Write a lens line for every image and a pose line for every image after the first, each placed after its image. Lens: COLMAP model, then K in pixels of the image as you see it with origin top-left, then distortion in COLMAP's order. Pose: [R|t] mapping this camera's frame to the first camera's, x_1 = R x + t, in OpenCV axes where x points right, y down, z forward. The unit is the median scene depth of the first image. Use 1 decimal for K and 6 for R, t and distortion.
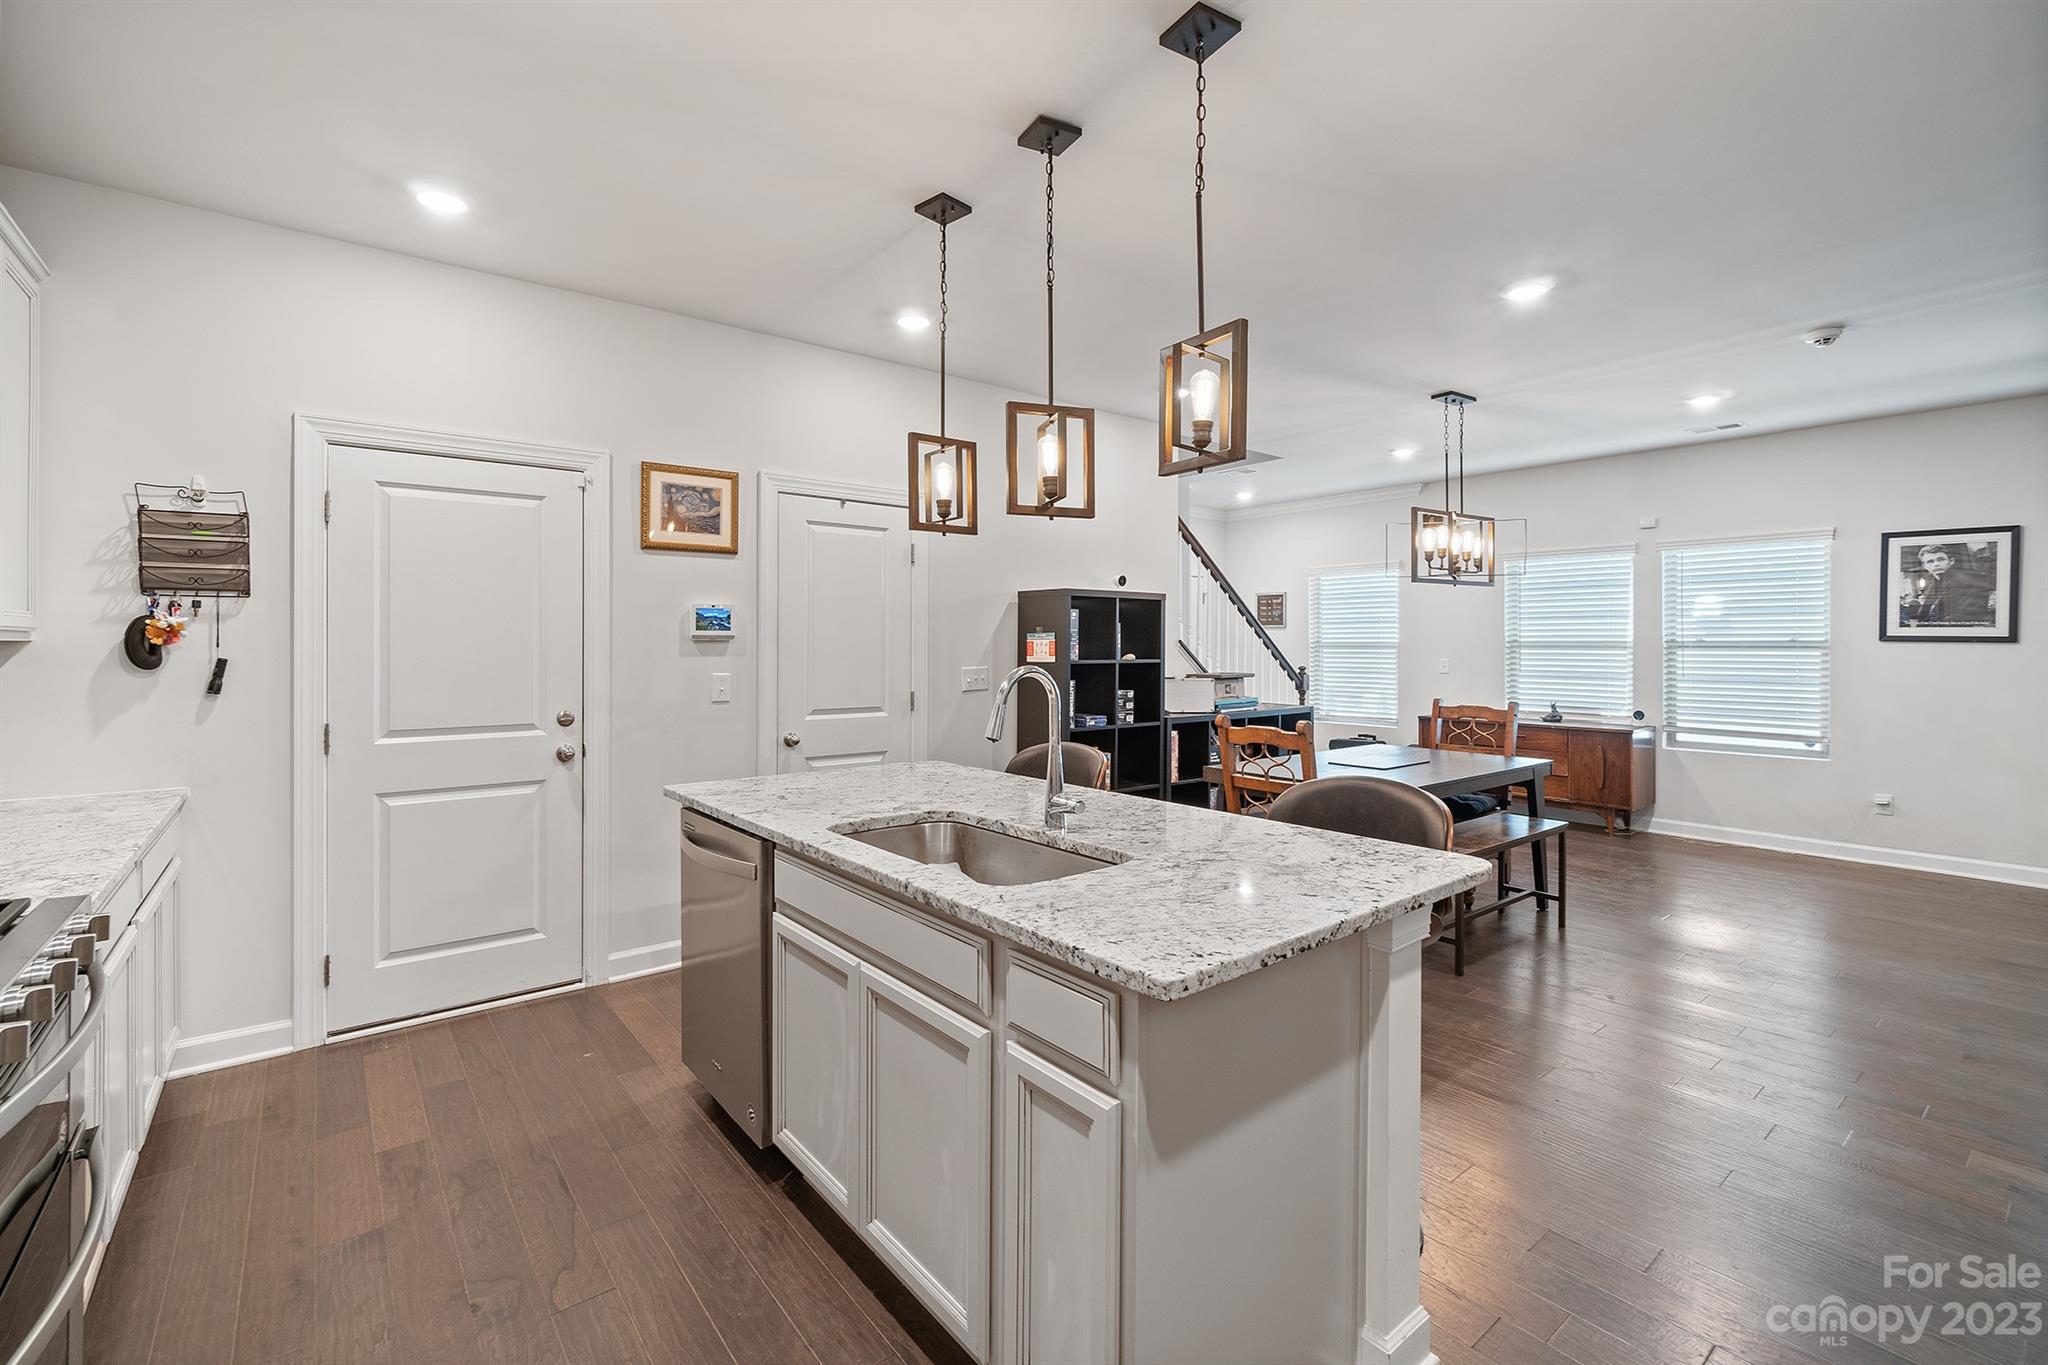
lens RADIAL K [[888.9, 0, 1006.4], [0, 888.9, 646.9], [0, 0, 1]] dist [-0.003282, 0.000650]
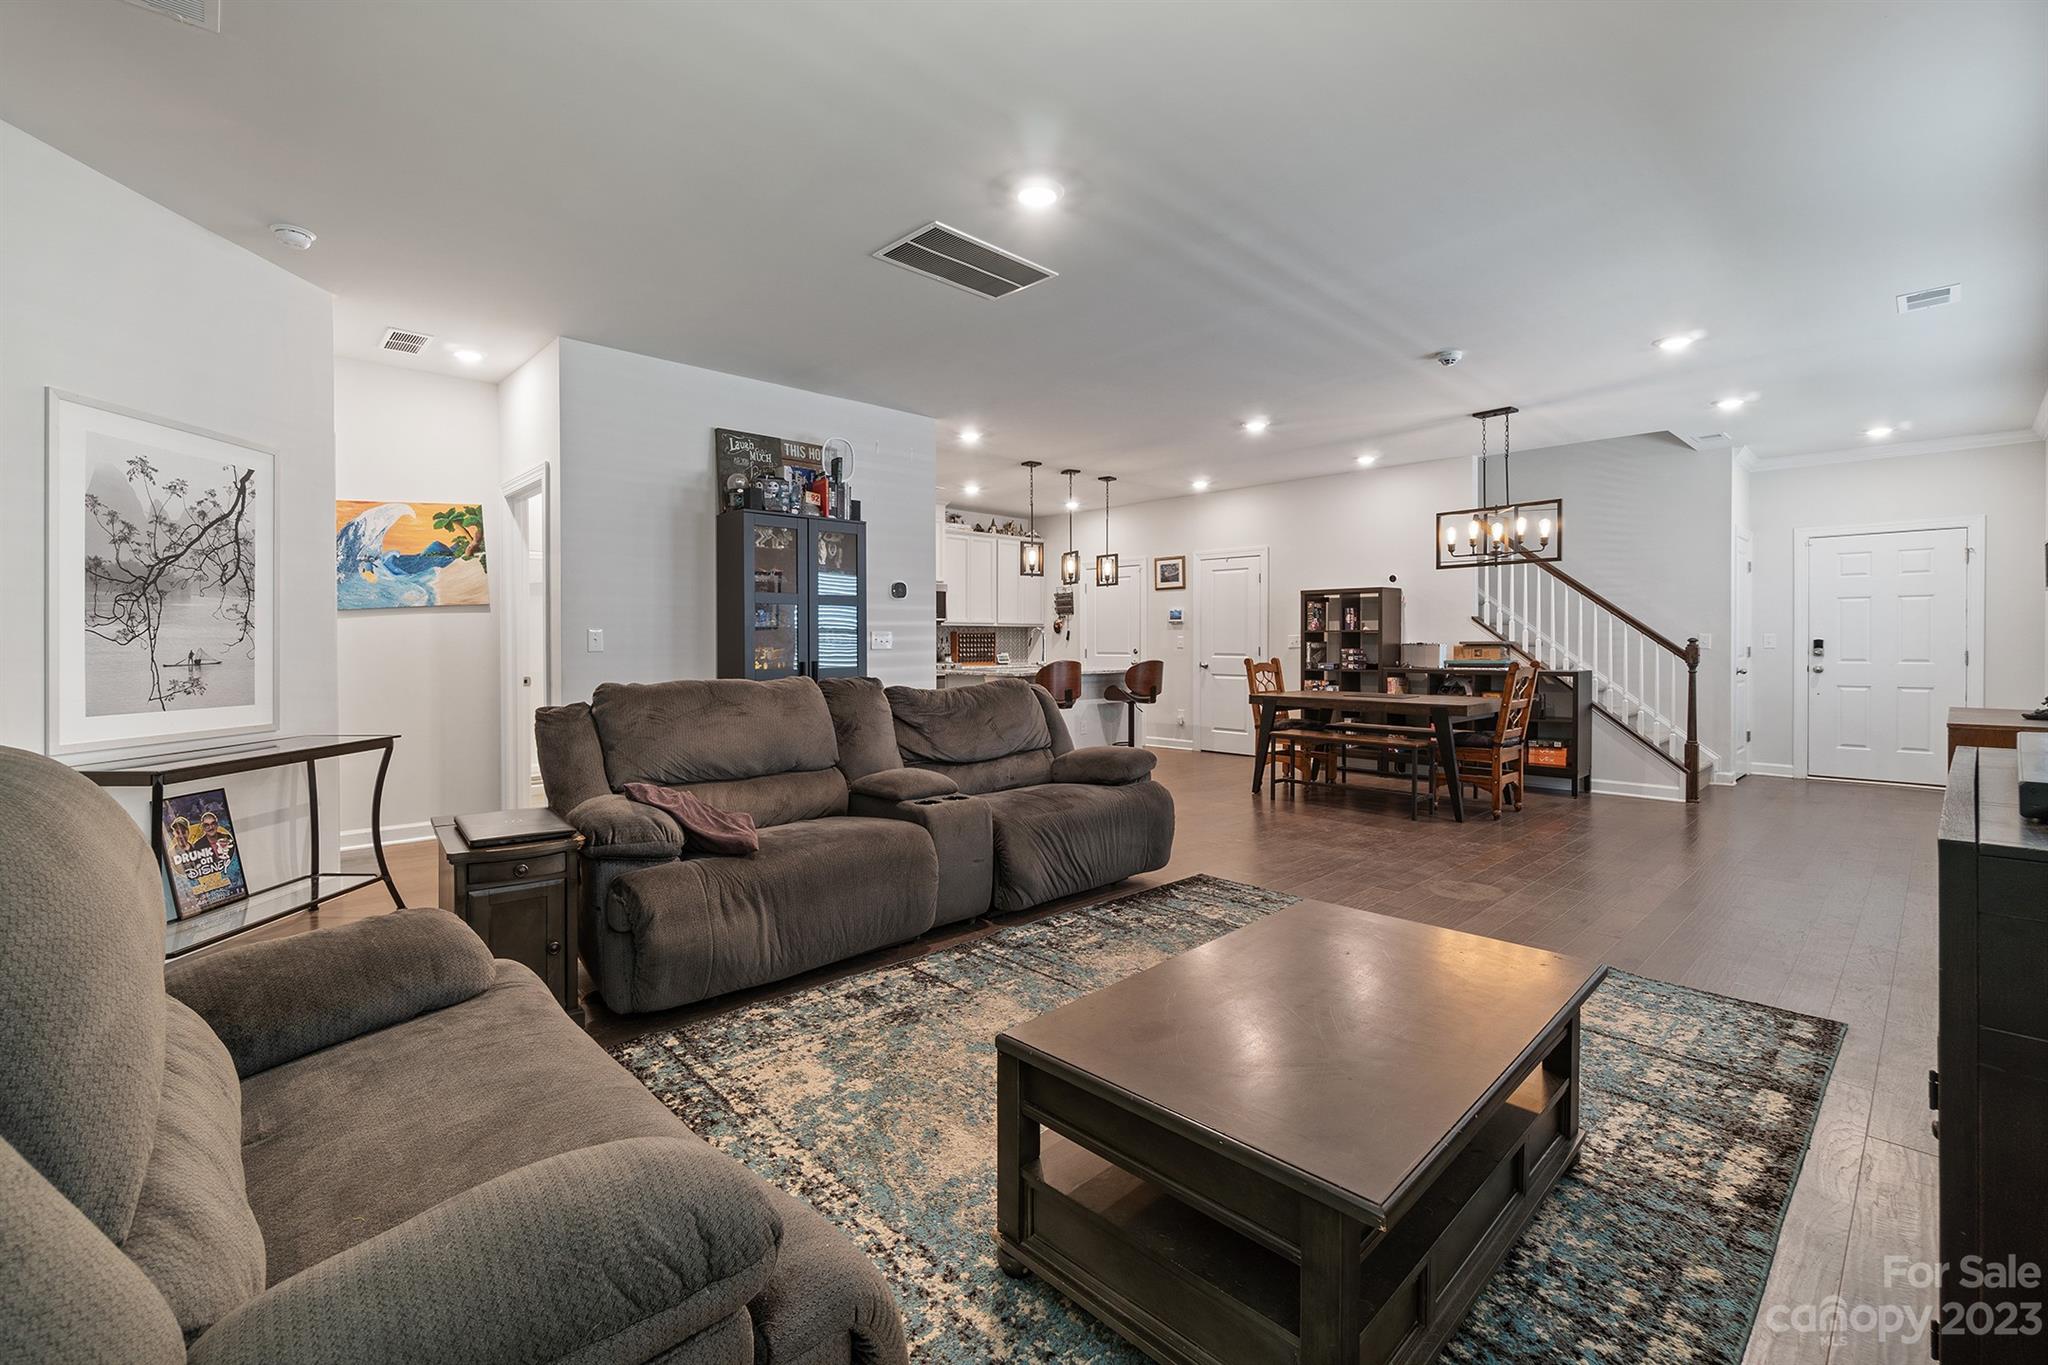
lens RADIAL K [[879.2, 0, 999.0], [0, 879.2, 647.7], [0, 0, 1]] dist [-0.006211, 0.001114]
pose [[0.083192, 0.006405, -0.996513, 1.568331], [-0.000652, 0.999979, 0.006373, 0.034255], [0.996533, 0.000119, 0.083195, 0.208965]]
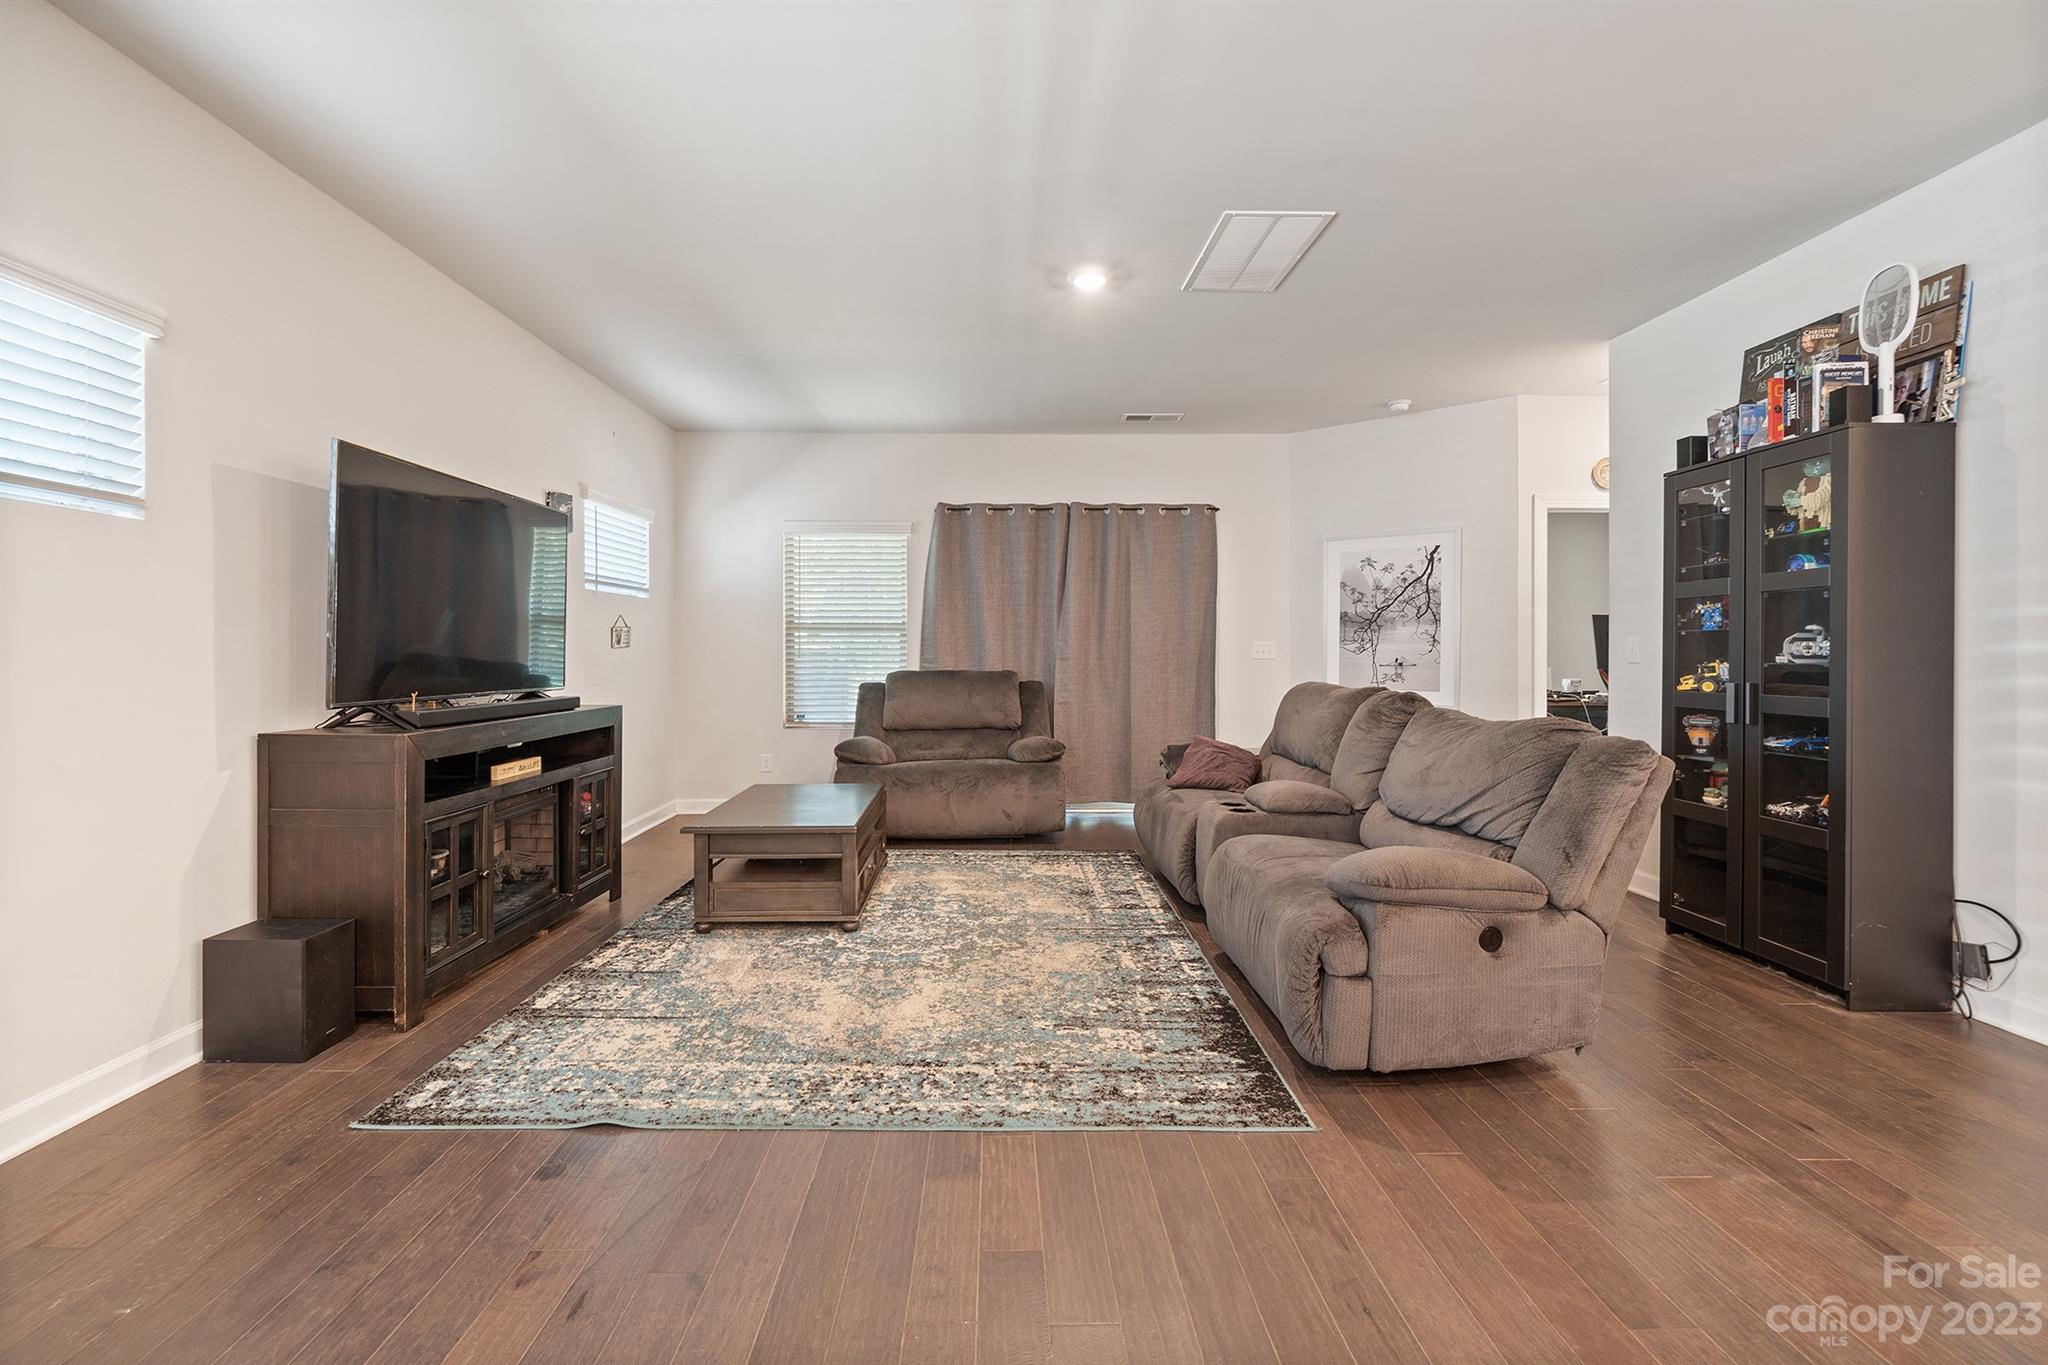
lens RADIAL K [[883.9, 0, 1010.3], [0, 883.9, 658.0], [0, 0, 1]] dist [-0.002259, 0.001228]
pose [[-0.799091, -0.003156, 0.601201, 0.607107], [0.000260, 0.999984, 0.005595, 0.034916], [-0.601210, 0.004627, -0.799078, 0.887714]]
